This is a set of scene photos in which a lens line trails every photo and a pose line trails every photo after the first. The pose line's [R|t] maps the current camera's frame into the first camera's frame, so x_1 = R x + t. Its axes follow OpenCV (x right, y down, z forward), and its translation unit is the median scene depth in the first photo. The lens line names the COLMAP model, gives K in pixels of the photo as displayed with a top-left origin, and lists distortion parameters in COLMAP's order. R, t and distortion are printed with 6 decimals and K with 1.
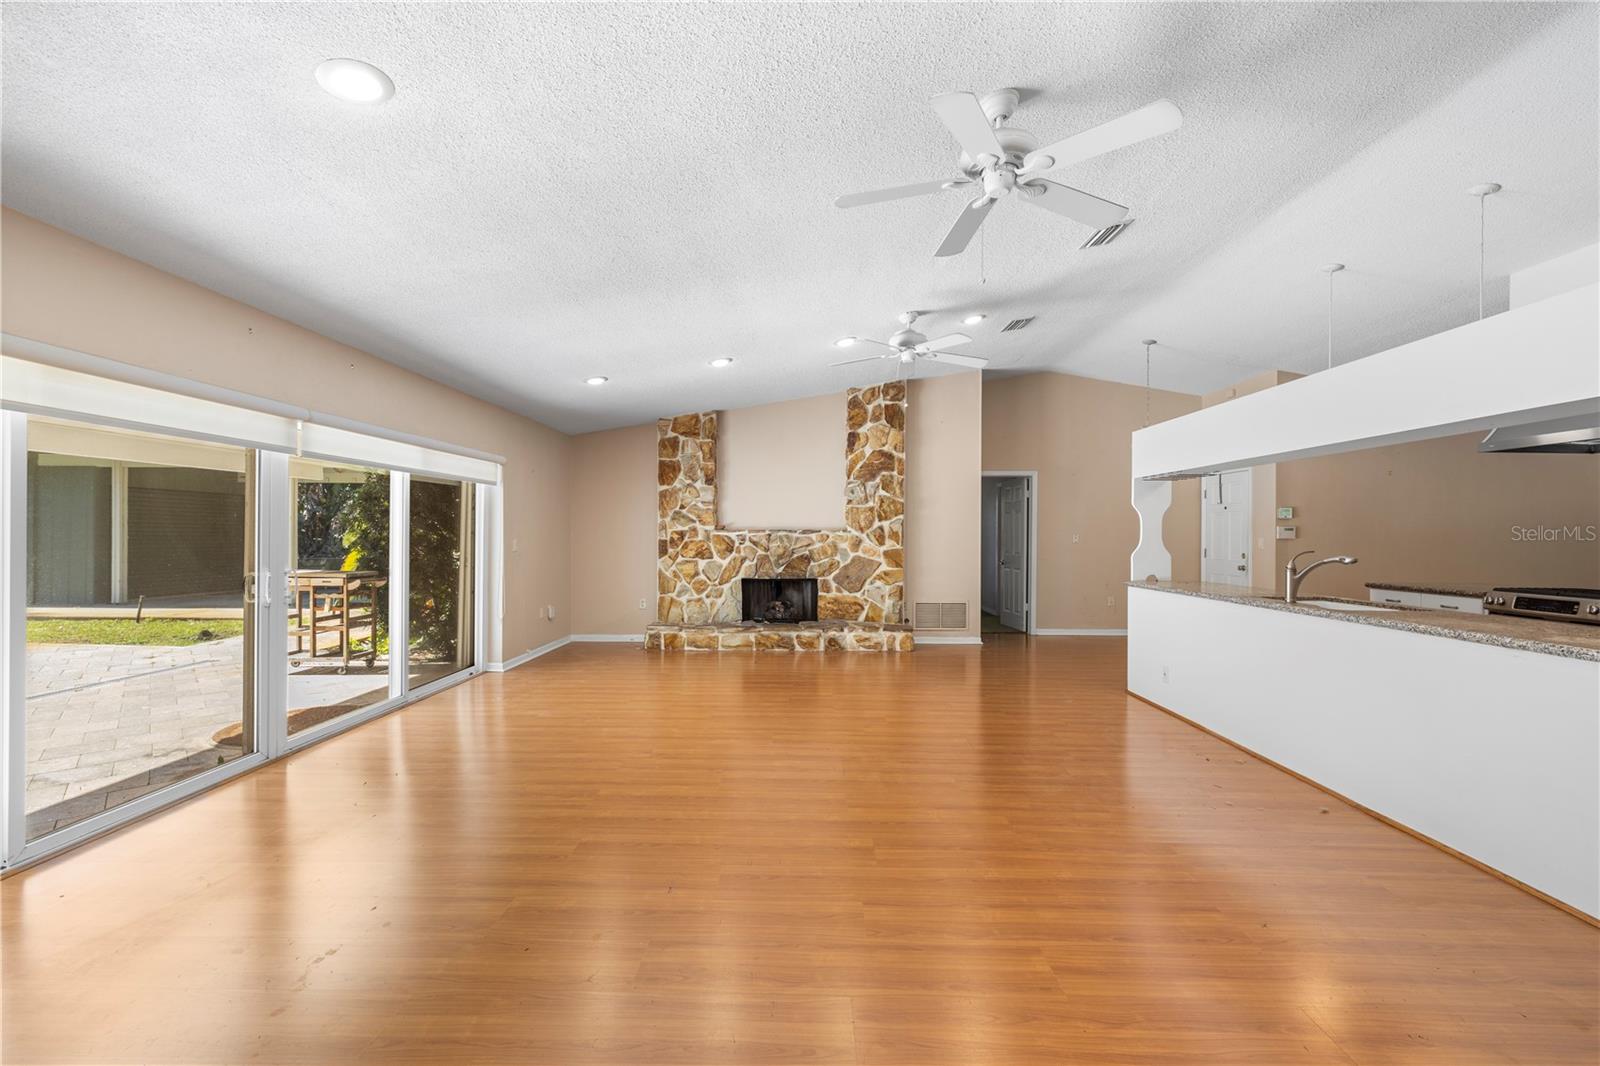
lens RADIAL K [[687.8, 0, 804.1], [0, 687.8, 536.5], [0, 0, 1]] dist [0.001989, -0.000156]
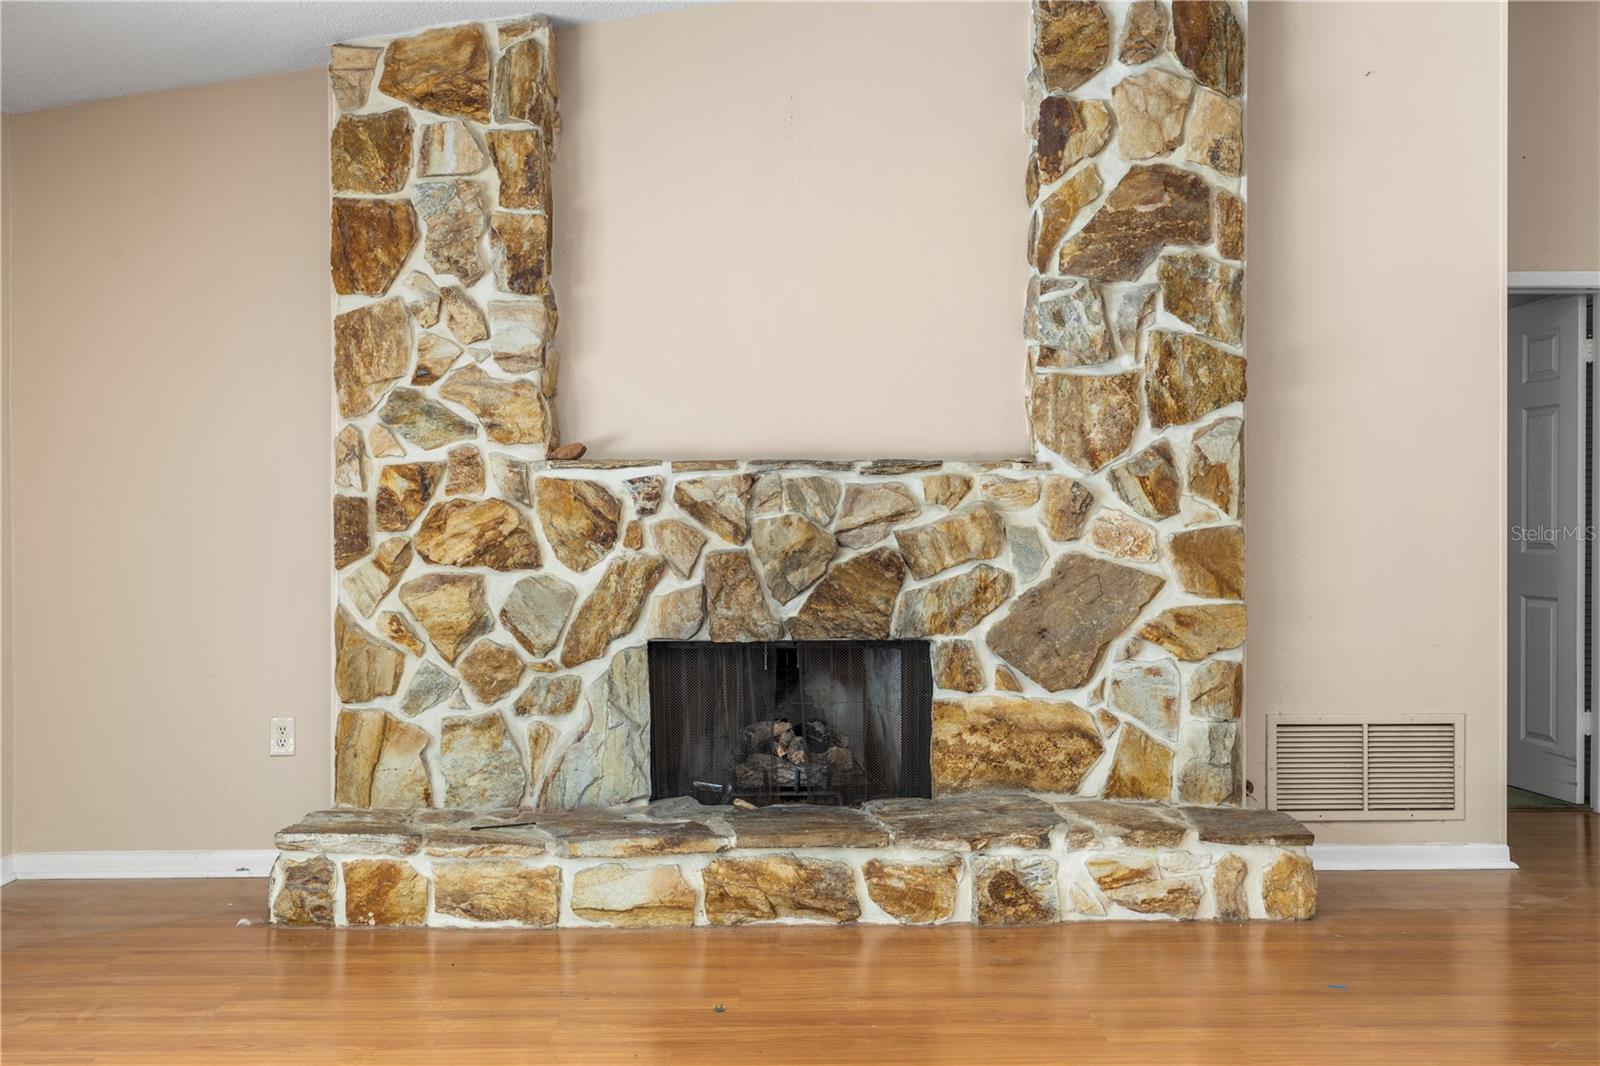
lens RADIAL K [[1351.4, 0, 796.5], [0, 1351.4, 533.1], [0, 0, 1]] dist [0.001296, 0.002348]
pose [[0.999245, -0.004974, 0.038525, -0.053415], [0.004932, 0.999987, 0.001186, 0.018523], [-0.038530, -0.000995, 0.999257, 0.471779]]
